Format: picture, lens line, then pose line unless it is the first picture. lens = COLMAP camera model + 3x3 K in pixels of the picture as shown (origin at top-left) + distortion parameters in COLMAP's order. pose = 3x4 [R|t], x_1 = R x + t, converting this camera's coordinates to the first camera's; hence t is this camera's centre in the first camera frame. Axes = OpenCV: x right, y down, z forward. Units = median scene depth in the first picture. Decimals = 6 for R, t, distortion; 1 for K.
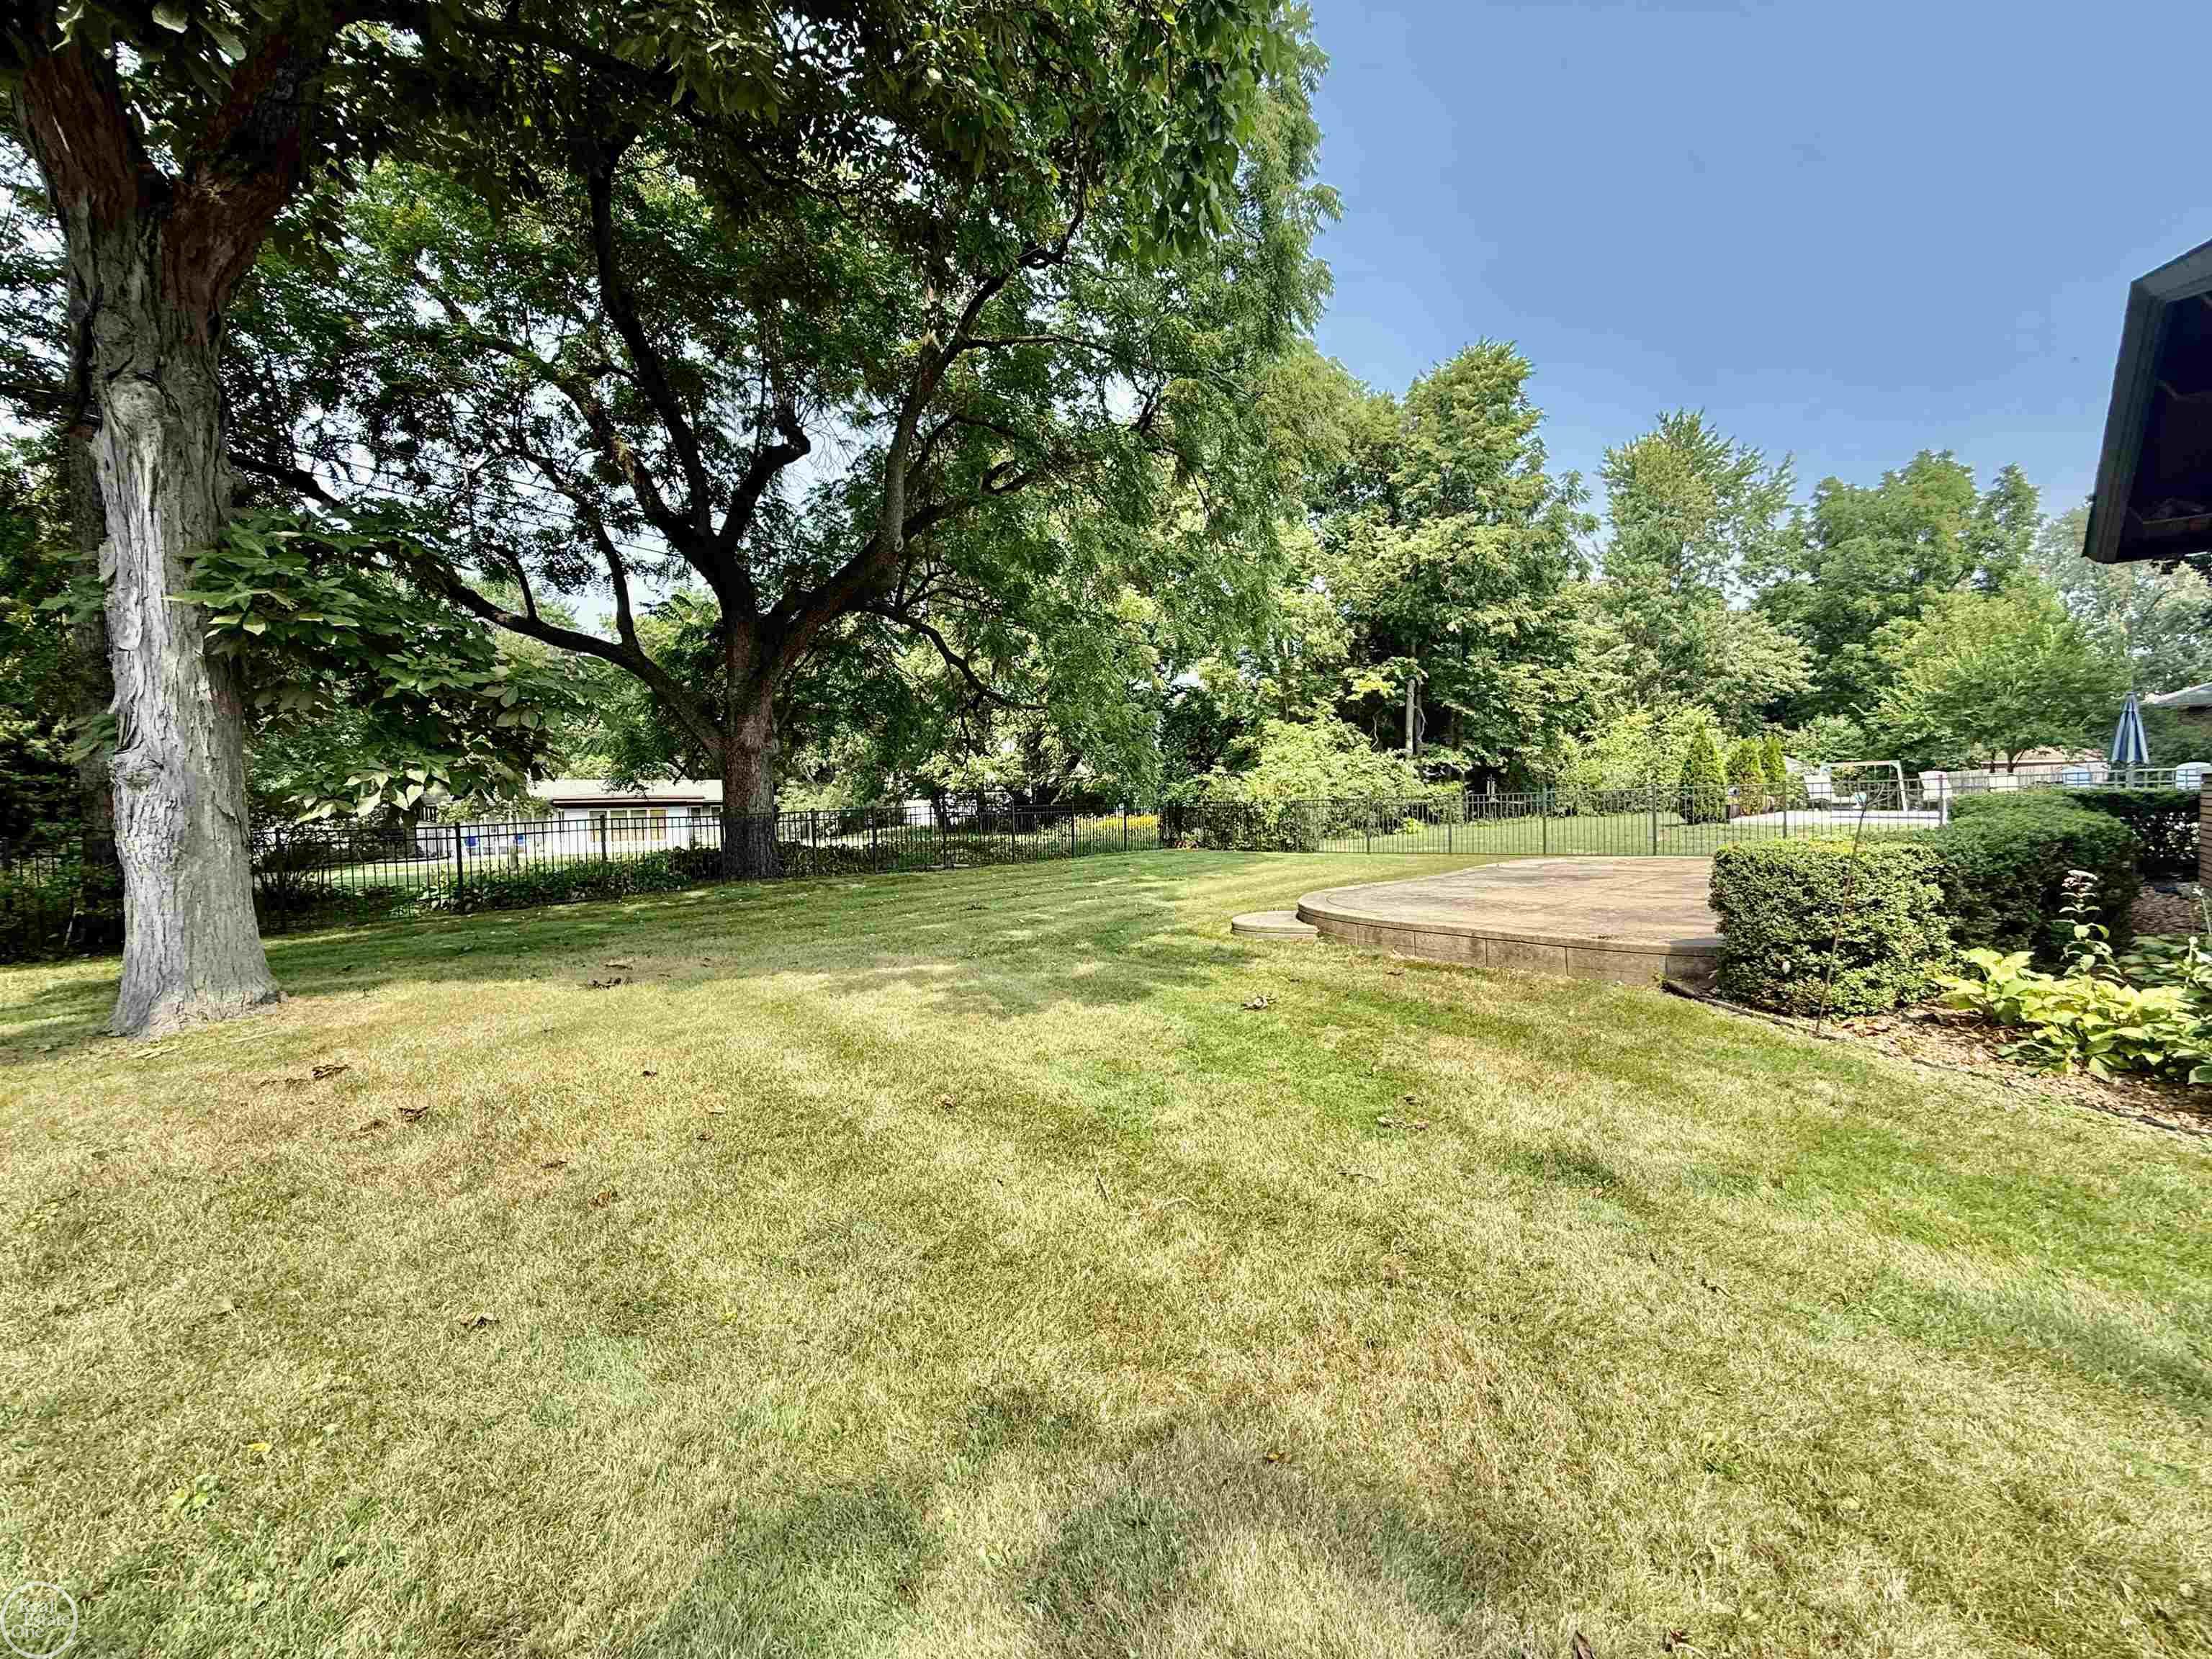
lens RADIAL K [[883.1, 0, 1105.9], [0, 883.1, 825.1], [0, 0, 1]] dist [-0.001561, -0.000016]
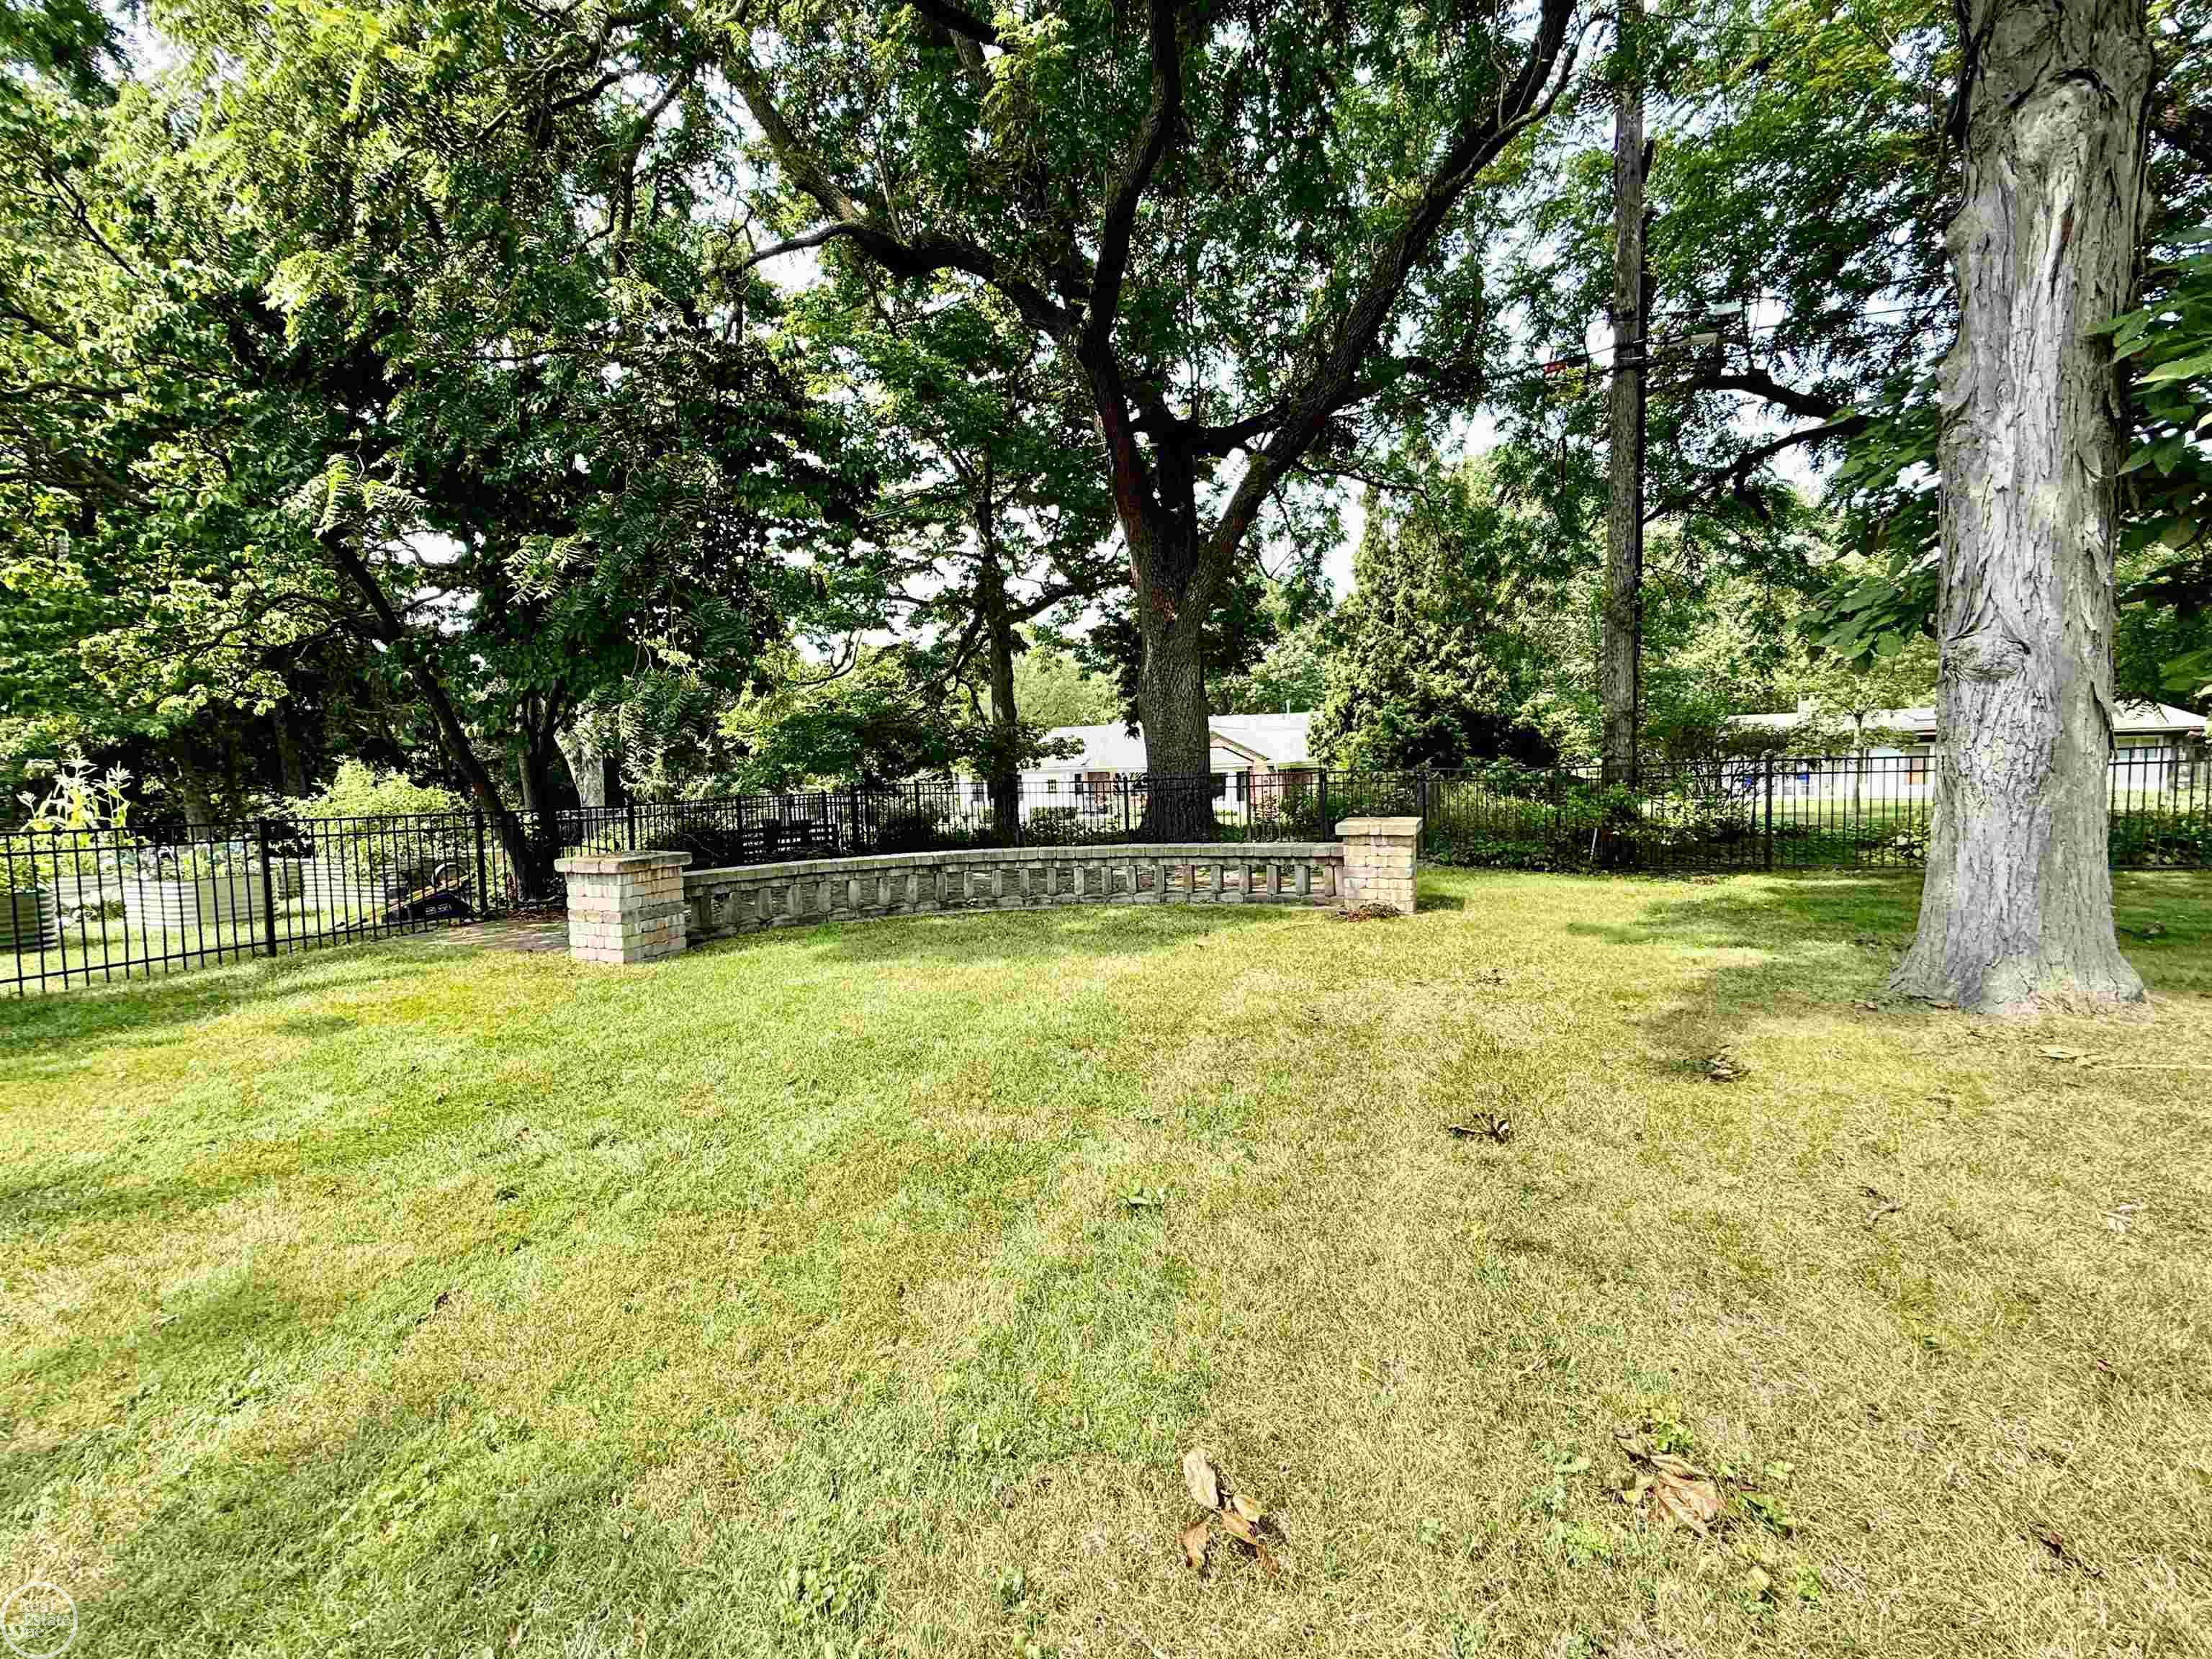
lens RADIAL K [[883.1, 0, 1107.9], [0, 883.1, 823.9], [0, 0, 1]] dist [-0.001561, -0.000016]
pose [[0.373612, 0.070324, -0.924915, -0.685890], [-0.010720, 0.997383, 0.071504, 0.032085], [0.927523, -0.016800, 0.373388, 0.036809]]
